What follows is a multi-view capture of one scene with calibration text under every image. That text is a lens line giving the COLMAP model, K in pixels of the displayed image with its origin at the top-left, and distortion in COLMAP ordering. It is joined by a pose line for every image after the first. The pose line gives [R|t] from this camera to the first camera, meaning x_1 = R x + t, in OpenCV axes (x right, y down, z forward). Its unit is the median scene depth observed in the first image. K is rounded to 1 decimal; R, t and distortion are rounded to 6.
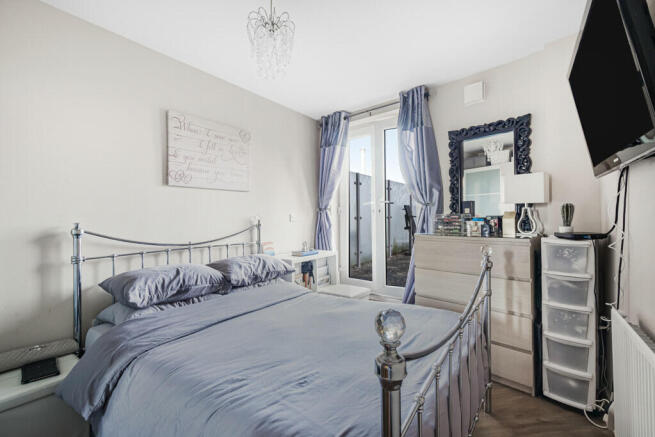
lens RADIAL K [[289.0, 0, 324.7], [0, 289.0, 216.8], [0, 0, 1]] dist [-0.012264, -0.000490]
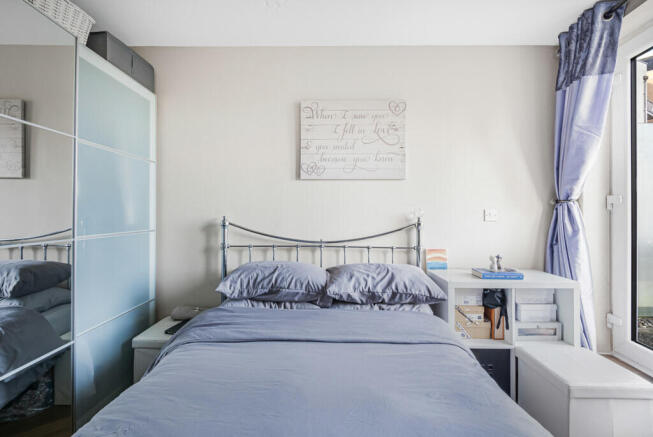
lens RADIAL K [[288.1, 0, 327.7], [0, 288.1, 213.9], [0, 0, 1]] dist [-0.012264, -0.000490]
pose [[0.572068, 0.010422, -0.820140, 0.291436], [-0.010451, 0.999931, 0.005417, 0.001177], [0.820140, 0.005473, 0.572137, 0.496219]]
